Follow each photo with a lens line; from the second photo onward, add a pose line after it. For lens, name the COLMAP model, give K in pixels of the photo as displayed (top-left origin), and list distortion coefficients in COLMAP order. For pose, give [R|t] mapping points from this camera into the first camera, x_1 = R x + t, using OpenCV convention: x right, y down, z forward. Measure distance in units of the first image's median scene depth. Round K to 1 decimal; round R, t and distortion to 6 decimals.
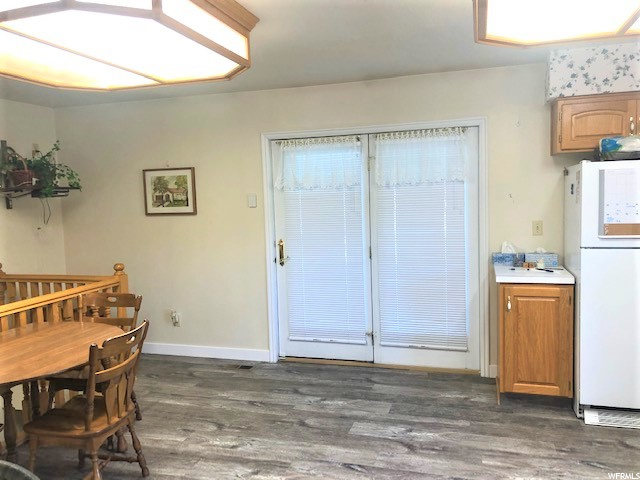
lens RADIAL K [[519.9, 0, 320.0], [0, 519.9, 240.0], [0, 0, 1]] dist [0.006738, 0.003686]
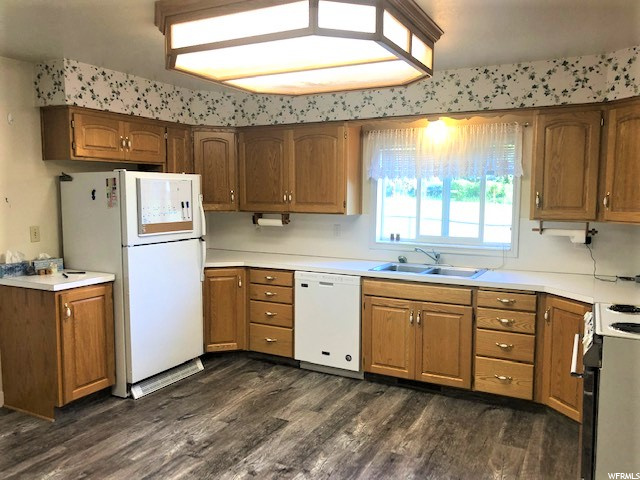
lens RADIAL K [[519.9, 0, 320.0], [0, 519.9, 240.0], [0, 0, 1]] dist [0.006738, 0.003686]
pose [[0.179012, -0.060048, 0.982013, -0.419950], [0.074730, 0.996082, 0.047286, -0.016804], [-0.981005, 0.064921, 0.182798, 0.296933]]
